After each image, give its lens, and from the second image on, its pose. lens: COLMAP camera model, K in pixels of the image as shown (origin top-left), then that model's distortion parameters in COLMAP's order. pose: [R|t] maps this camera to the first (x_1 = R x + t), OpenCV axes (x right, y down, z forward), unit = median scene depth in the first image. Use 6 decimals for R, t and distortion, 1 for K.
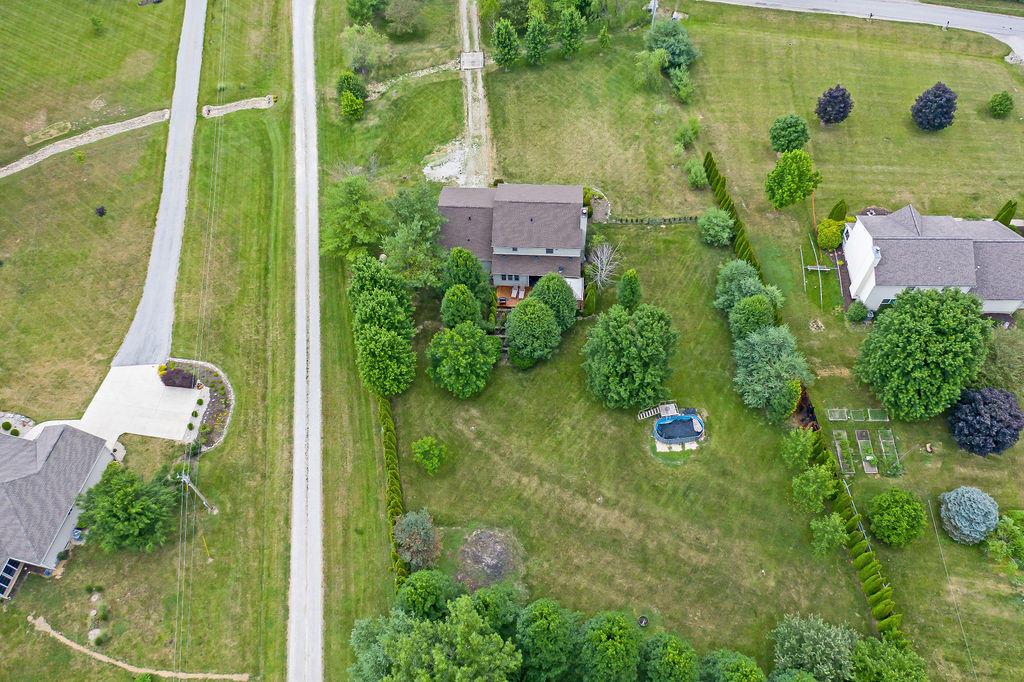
lens RADIAL K [[802.0, 0, 509.4], [0, 802.0, 340.8], [0, 0, 1]] dist [-0.024503, 0.000115]
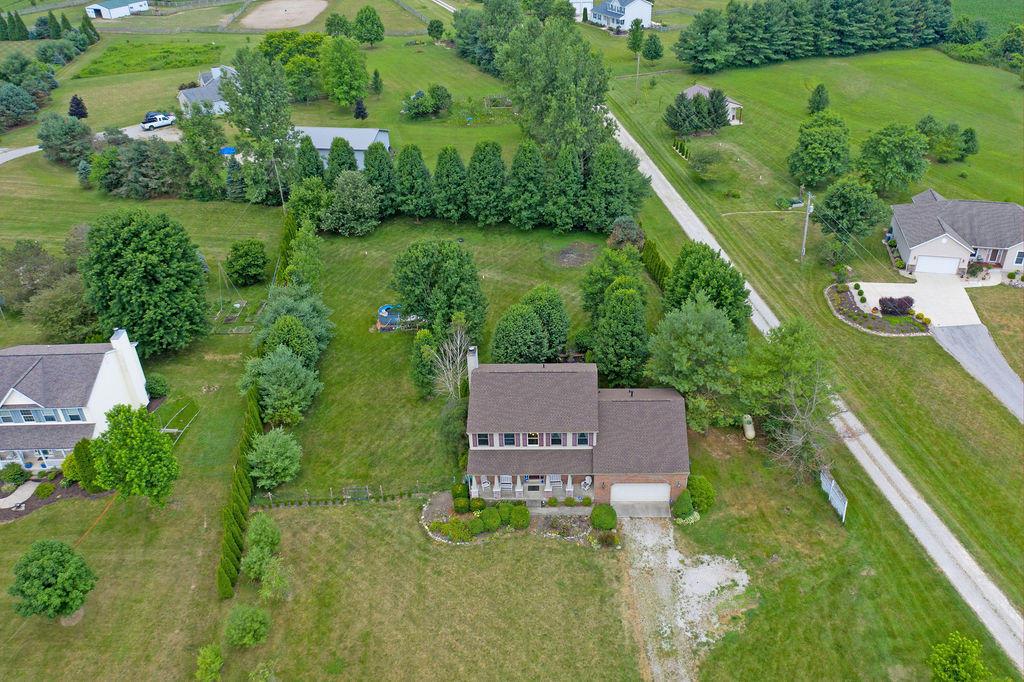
lens RADIAL K [[778.9, 0, 557.4], [0, 778.9, 414.5], [0, 0, 1]] dist [-0.018474, 0.000414]
pose [[-0.998047, 0.060064, -0.017160, 0.029406], [-0.021295, -0.068885, 0.997397, -0.839673], [0.058726, 0.995815, 0.070030, 0.966579]]
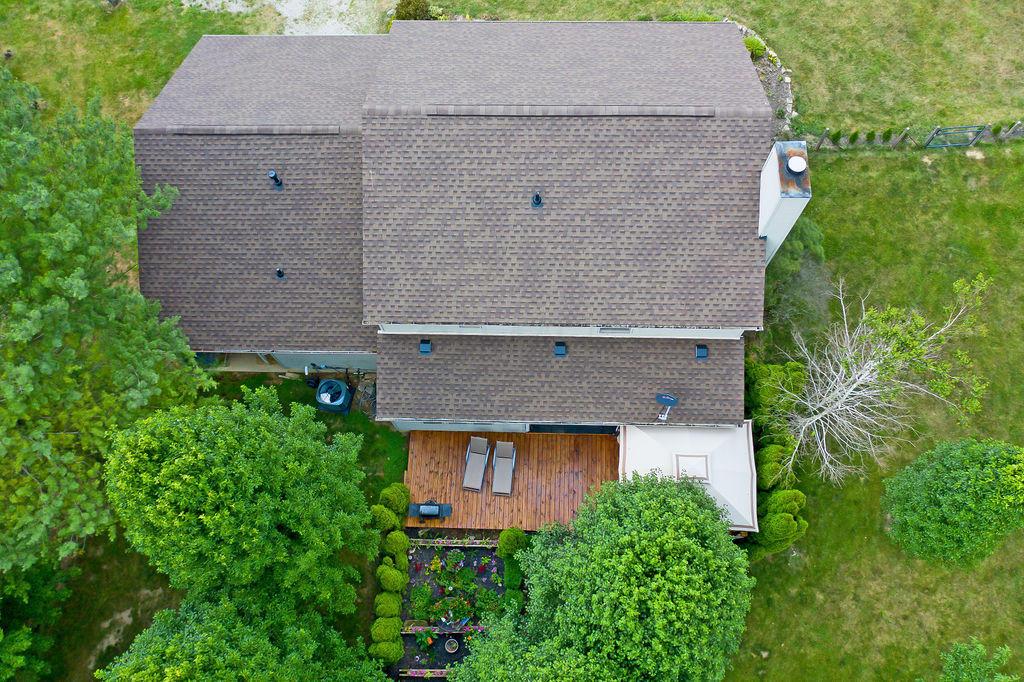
lens RADIAL K [[802.6, 0, 508.6], [0, 802.6, 340.9], [0, 0, 1]] dist [-0.031940, 0.000820]
pose [[0.999117, -0.038263, 0.017374, 0.014160], [0.033357, 0.973584, 0.225881, -0.158553], [-0.025558, -0.225102, 0.974000, 0.756788]]
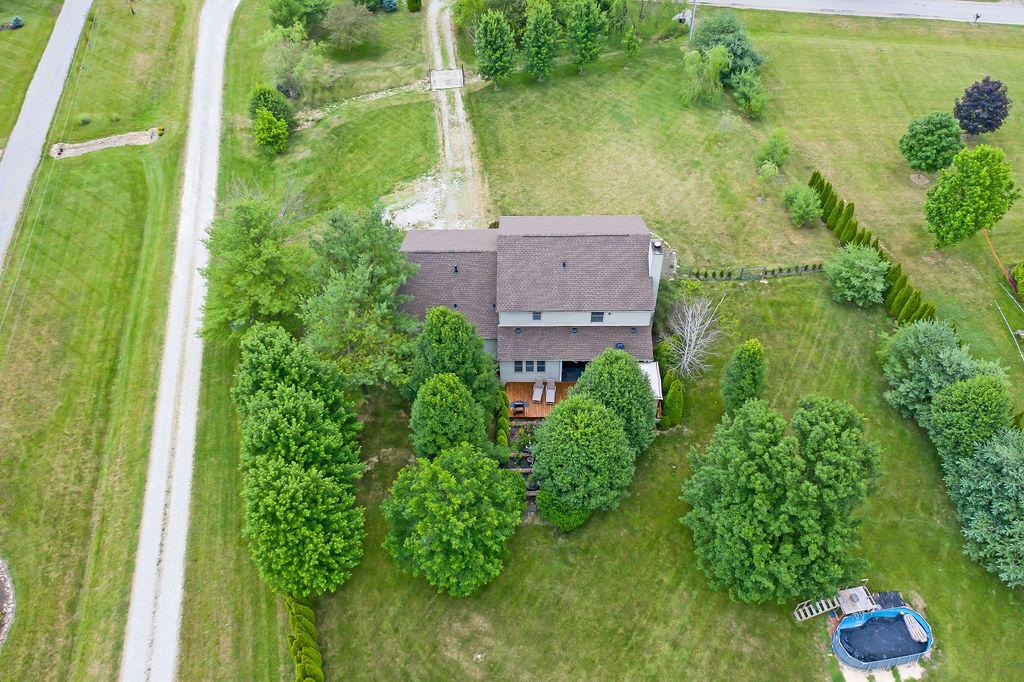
lens RADIAL K [[802.6, 0, 508.6], [0, 802.6, 340.9], [0, 0, 1]] dist [-0.031940, 0.000820]
pose [[0.998572, -0.032998, 0.042010, -0.037524], [0.039483, 0.985617, -0.164315, -0.002954], [-0.035984, 0.165739, 0.985513, 0.428706]]
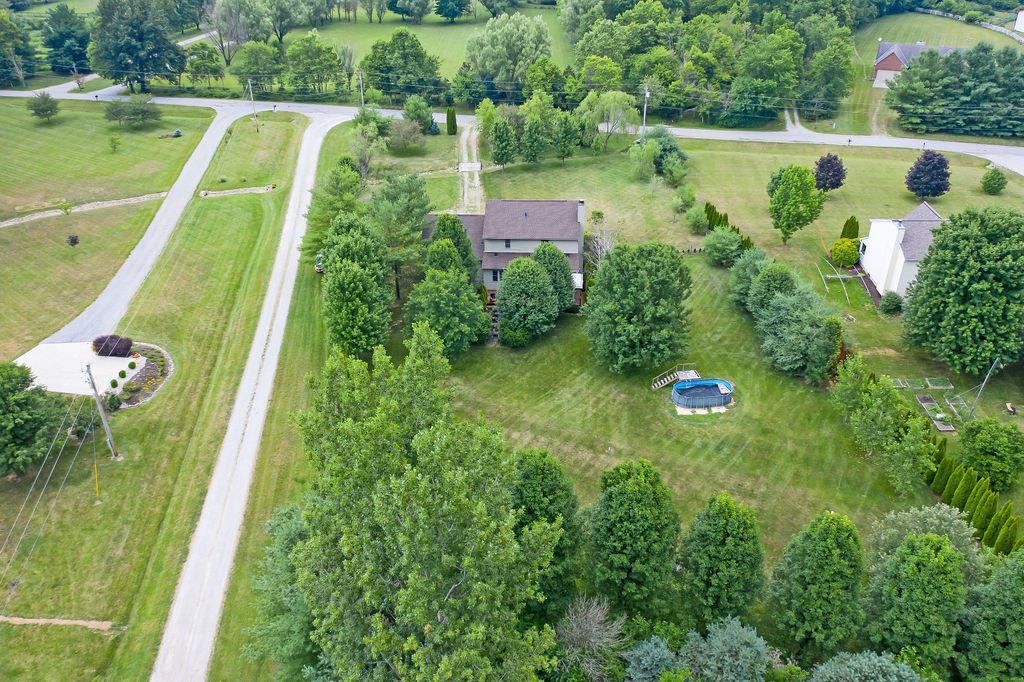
lens RADIAL K [[802.0, 0, 509.4], [0, 802.0, 340.8], [0, 0, 1]] dist [-0.024503, 0.000115]
pose [[0.999896, 0.014328, -0.001549, 0.011653], [-0.013601, 0.902613, -0.430239, 0.378073], [-0.004767, 0.430215, 0.902714, 0.207854]]
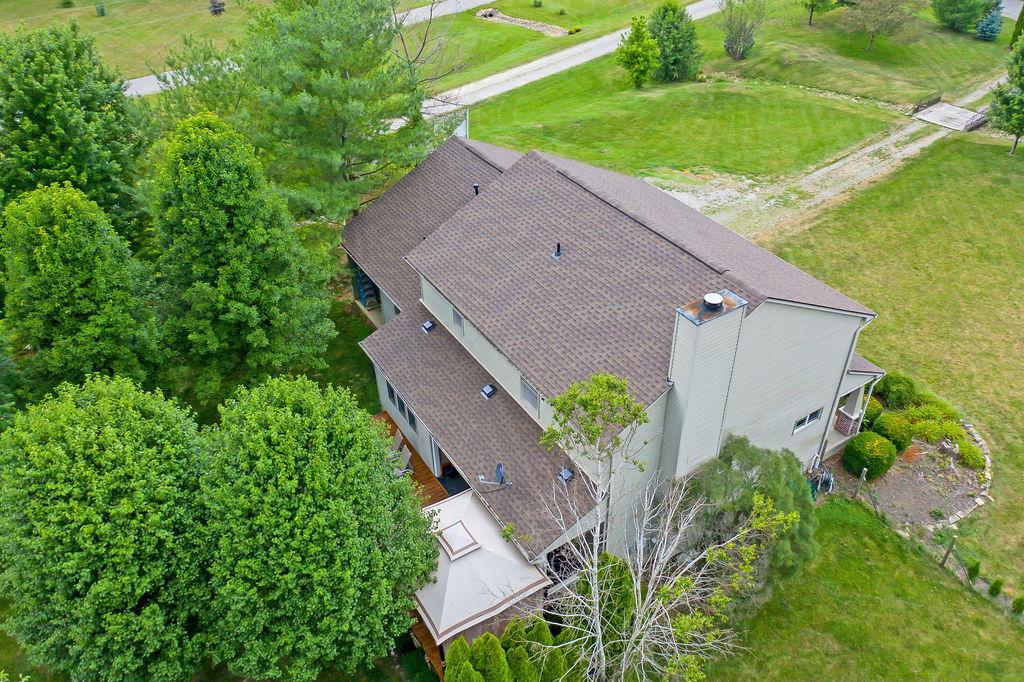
lens RADIAL K [[802.0, 0, 509.4], [0, 802.0, 340.8], [0, 0, 1]] dist [-0.024503, 0.000115]
pose [[0.586008, 0.504752, -0.633893, 0.184969], [-0.678973, 0.732835, -0.044146, -0.106178], [0.442256, 0.456266, 0.772160, 0.793392]]
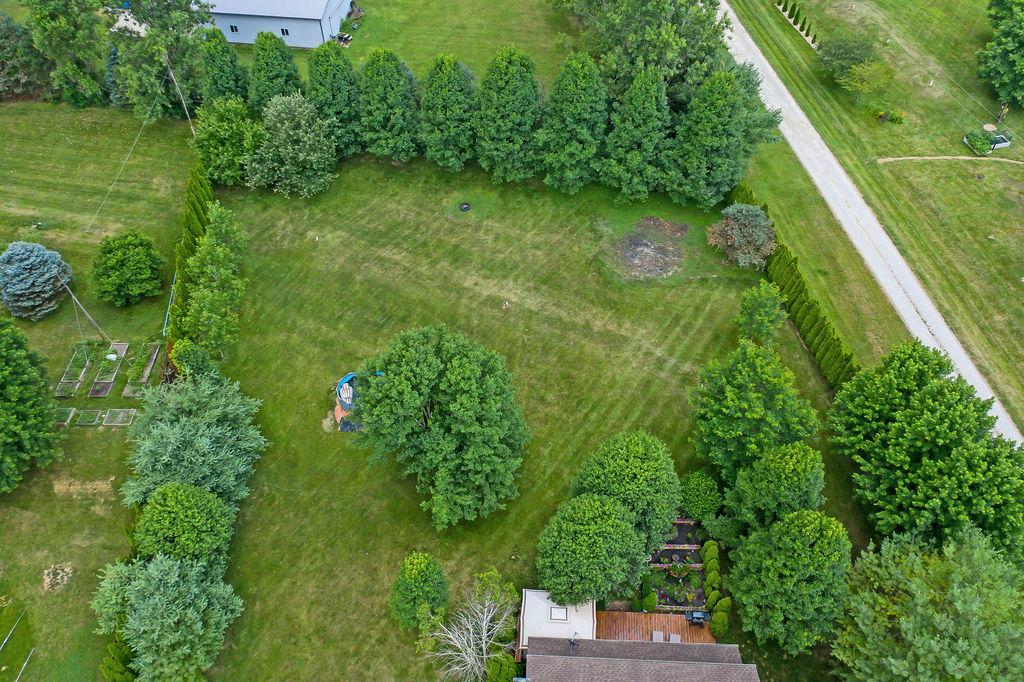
lens RADIAL K [[802.0, 0, 509.4], [0, 802.0, 340.8], [0, 0, 1]] dist [-0.024503, 0.000115]
pose [[-0.998755, 0.042603, 0.025944, 0.079220], [0.013777, -0.264278, 0.964348, -0.443128], [0.047940, 0.963505, 0.263362, 0.718462]]
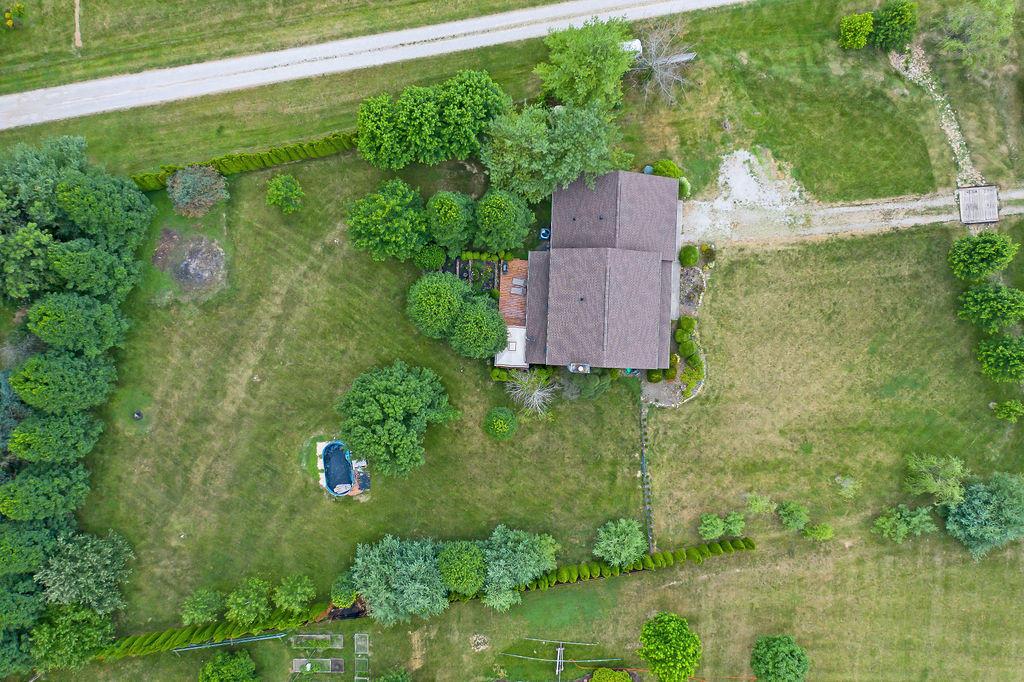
lens RADIAL K [[802.0, 0, 509.4], [0, 802.0, 340.8], [0, 0, 1]] dist [-0.024503, 0.000115]
pose [[0.029316, 0.999132, 0.029599, 0.041465], [-0.829216, 0.007774, 0.558874, -0.503084], [0.558159, -0.040928, 0.828724, 0.323970]]
